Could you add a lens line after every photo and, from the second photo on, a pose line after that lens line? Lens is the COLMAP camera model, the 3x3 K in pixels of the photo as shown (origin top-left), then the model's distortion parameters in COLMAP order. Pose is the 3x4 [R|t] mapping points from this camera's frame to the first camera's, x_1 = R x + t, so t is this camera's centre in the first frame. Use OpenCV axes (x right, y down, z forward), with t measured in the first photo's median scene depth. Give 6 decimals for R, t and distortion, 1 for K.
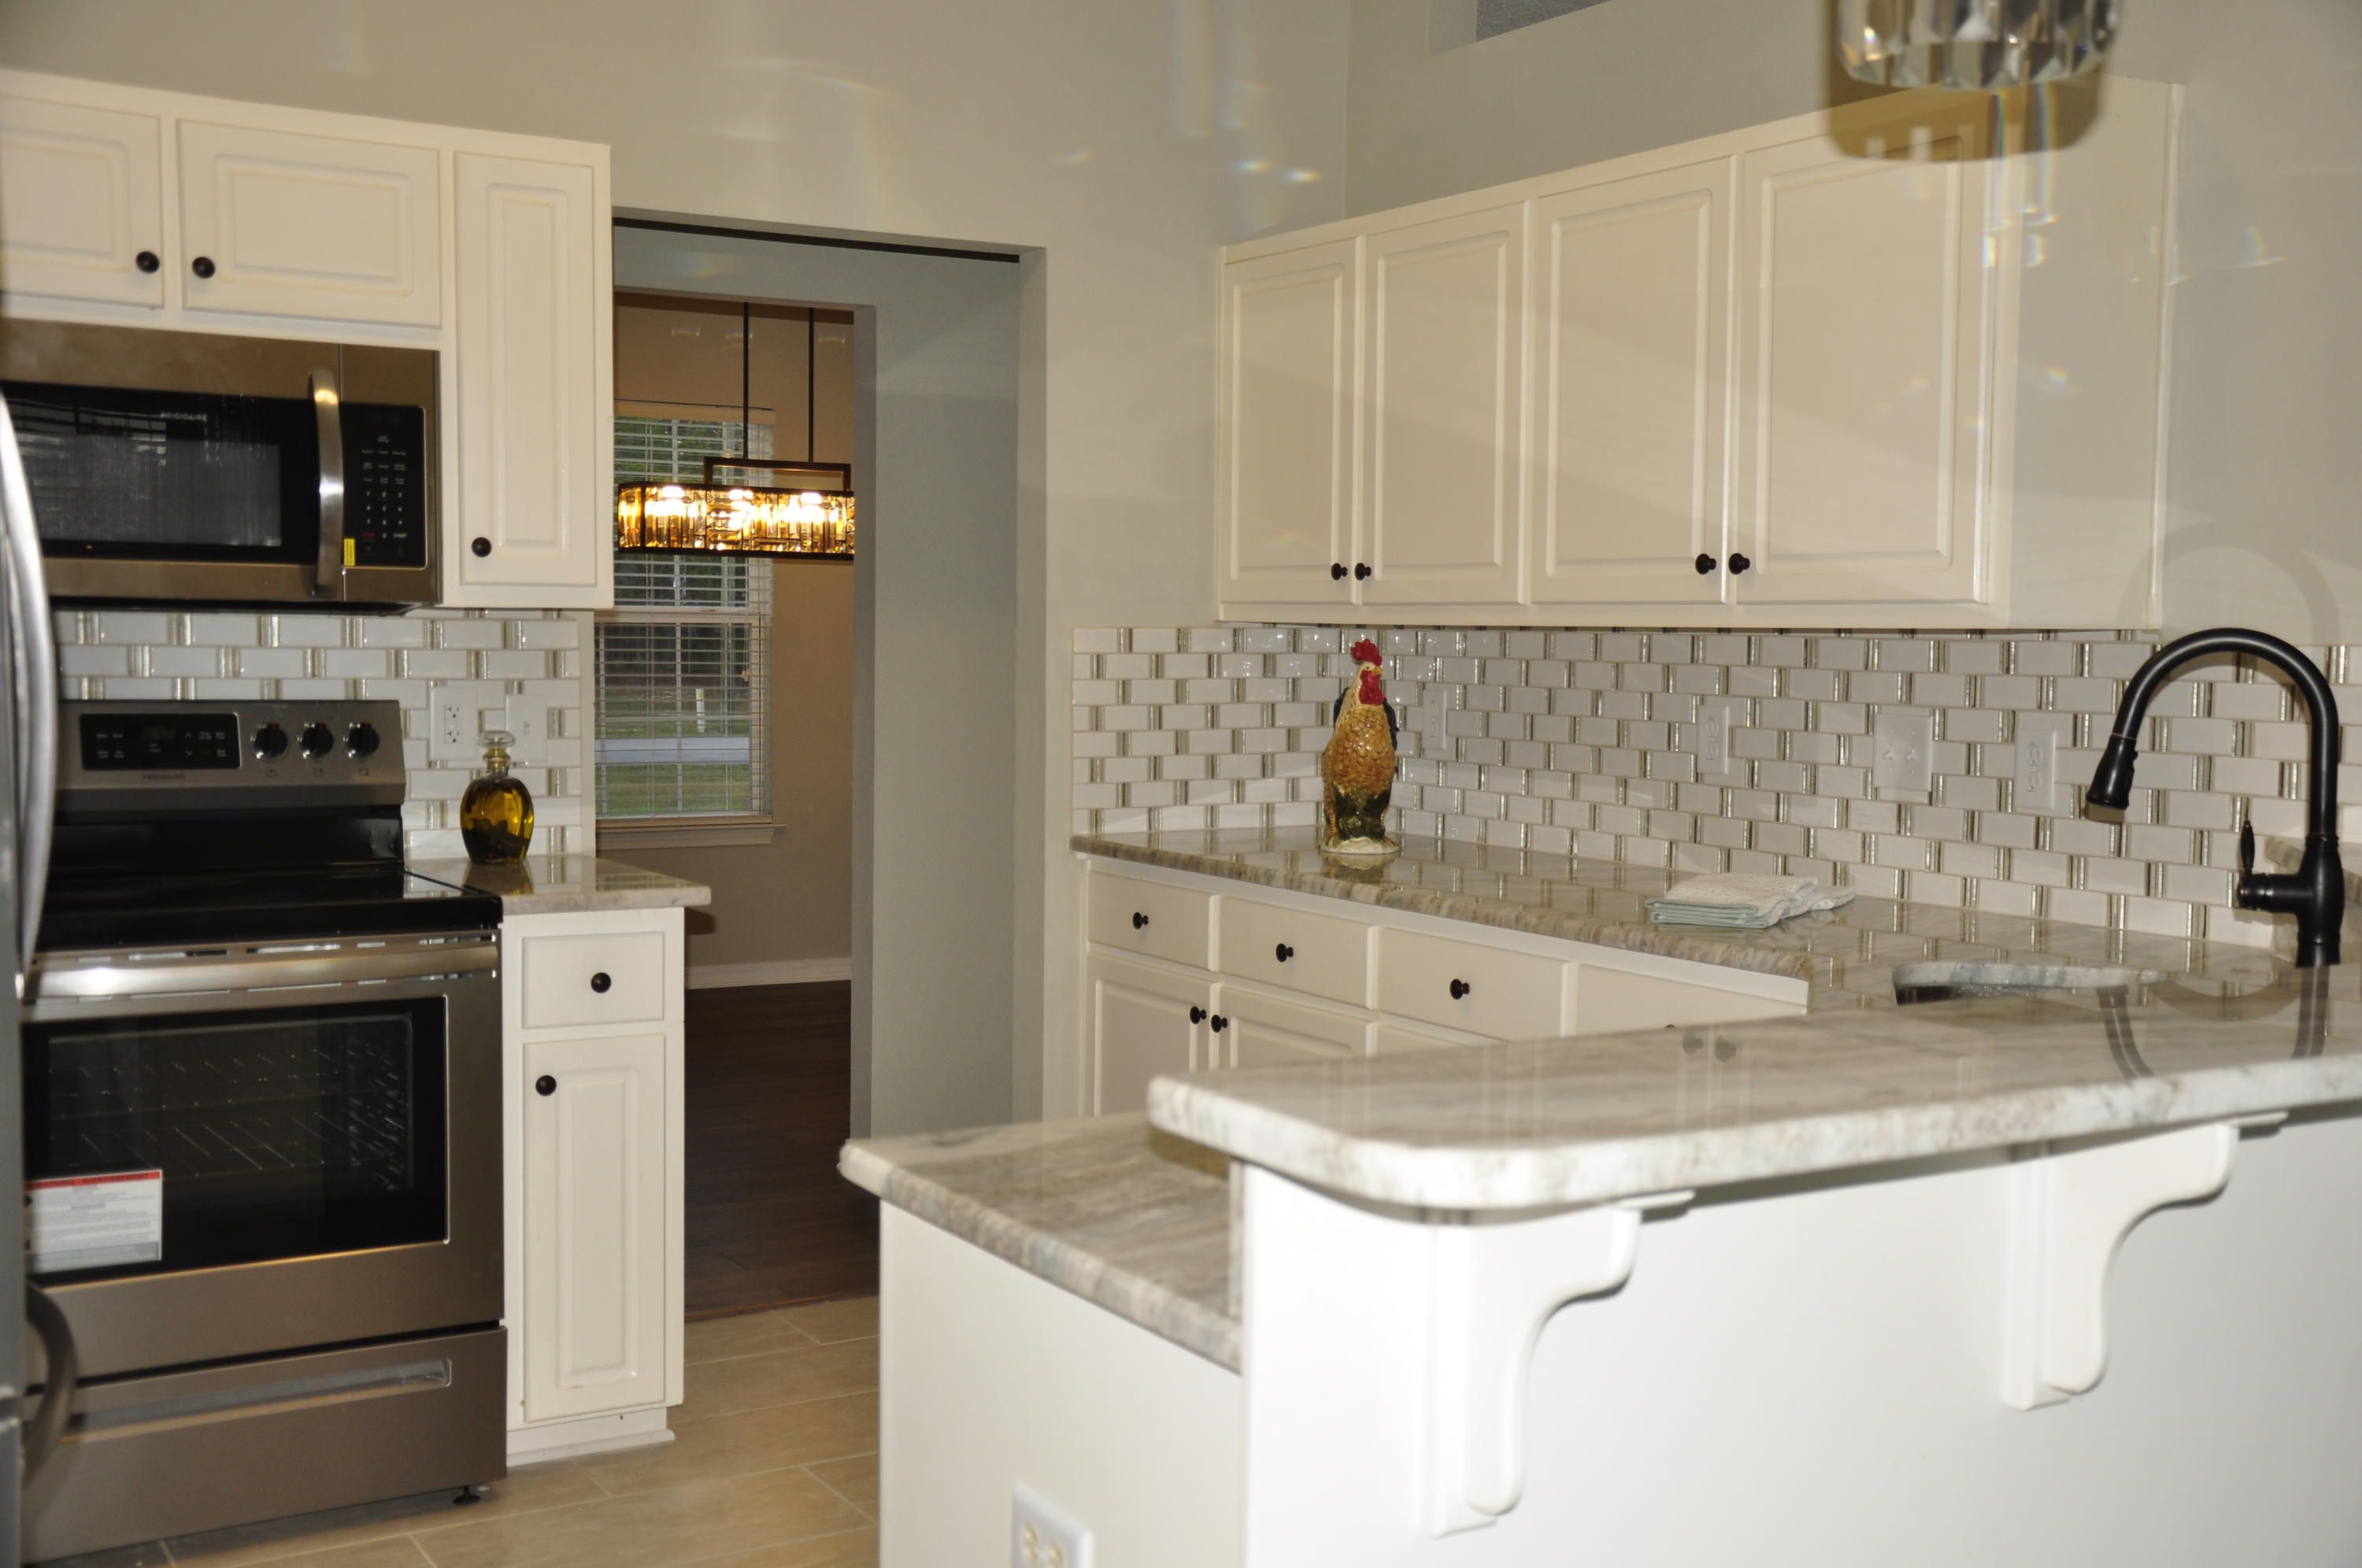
lens RADIAL K [[2590.8, 0, 1190.4], [0, 2590.8, 804.7], [0, 0, 1]] dist [0.037473, 0.000000]
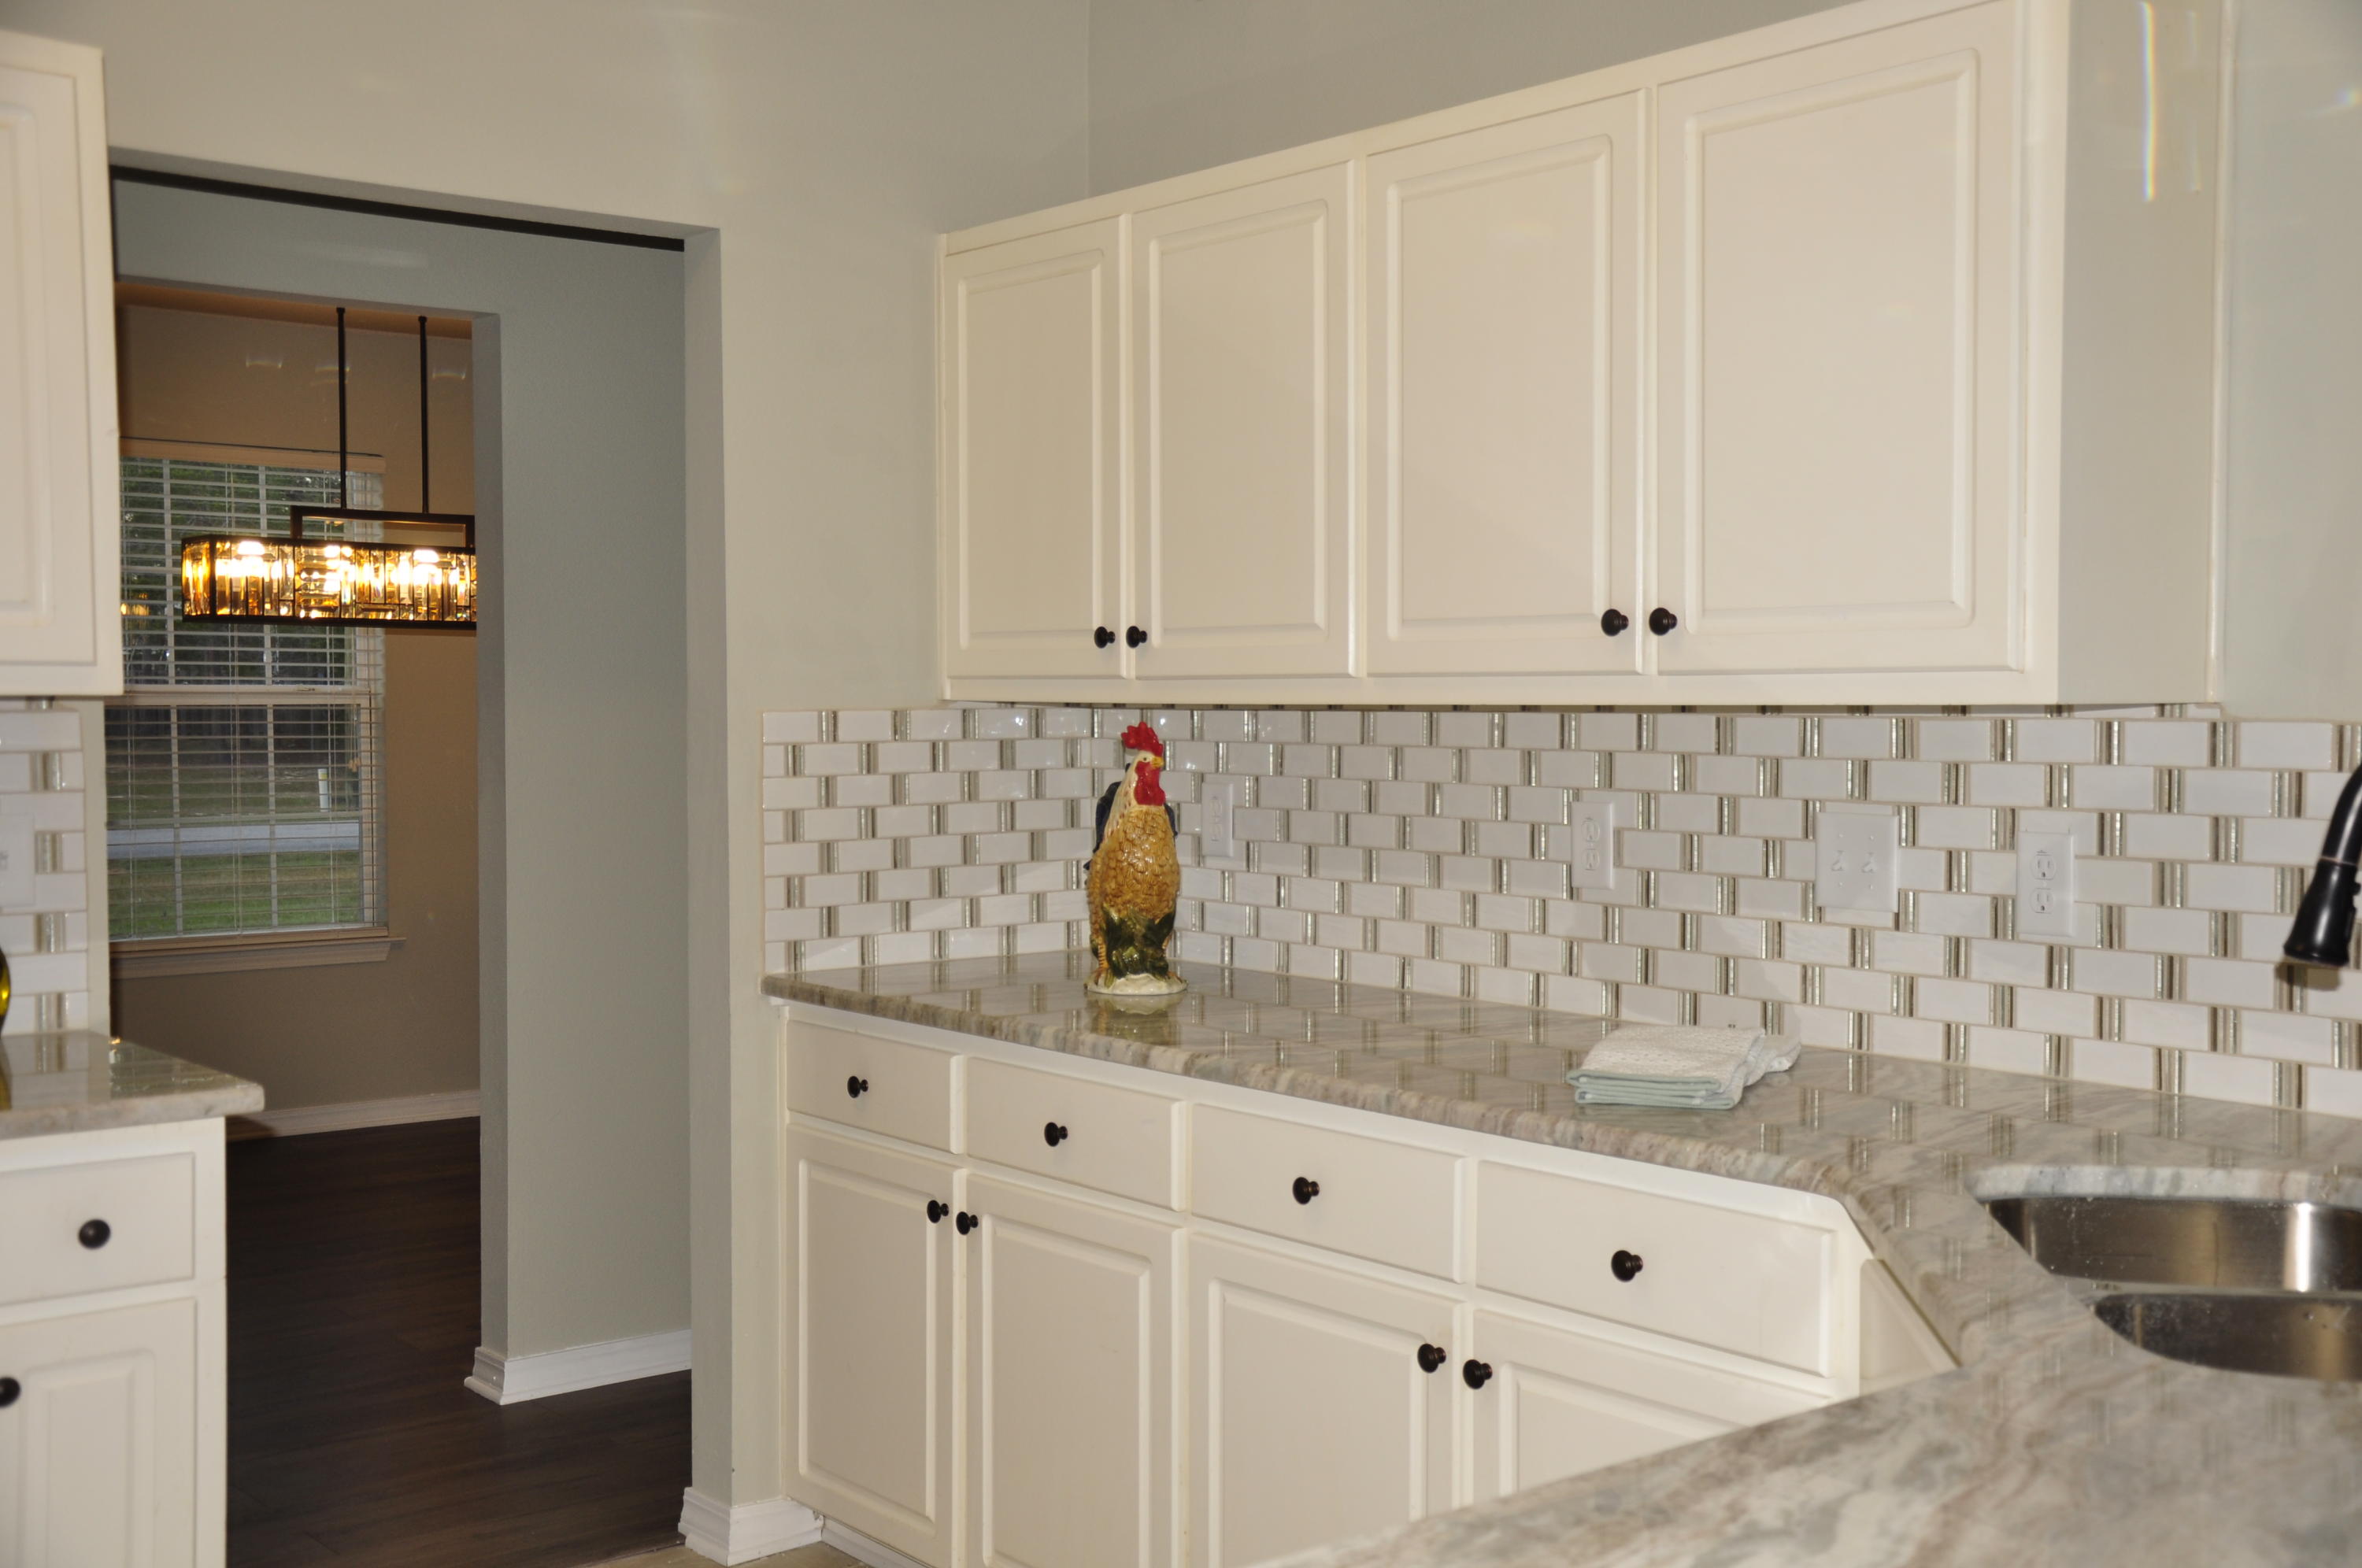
lens RADIAL K [[2590.8, 0, 1202.7], [0, 2590.8, 797.5], [0, 0, 1]] dist [0.037473, 0.000000]
pose [[0.990417, -0.016742, 0.137094, -0.022536], [0.020733, 0.999400, -0.027735, -0.018760], [-0.136548, 0.030312, 0.990170, 0.218013]]
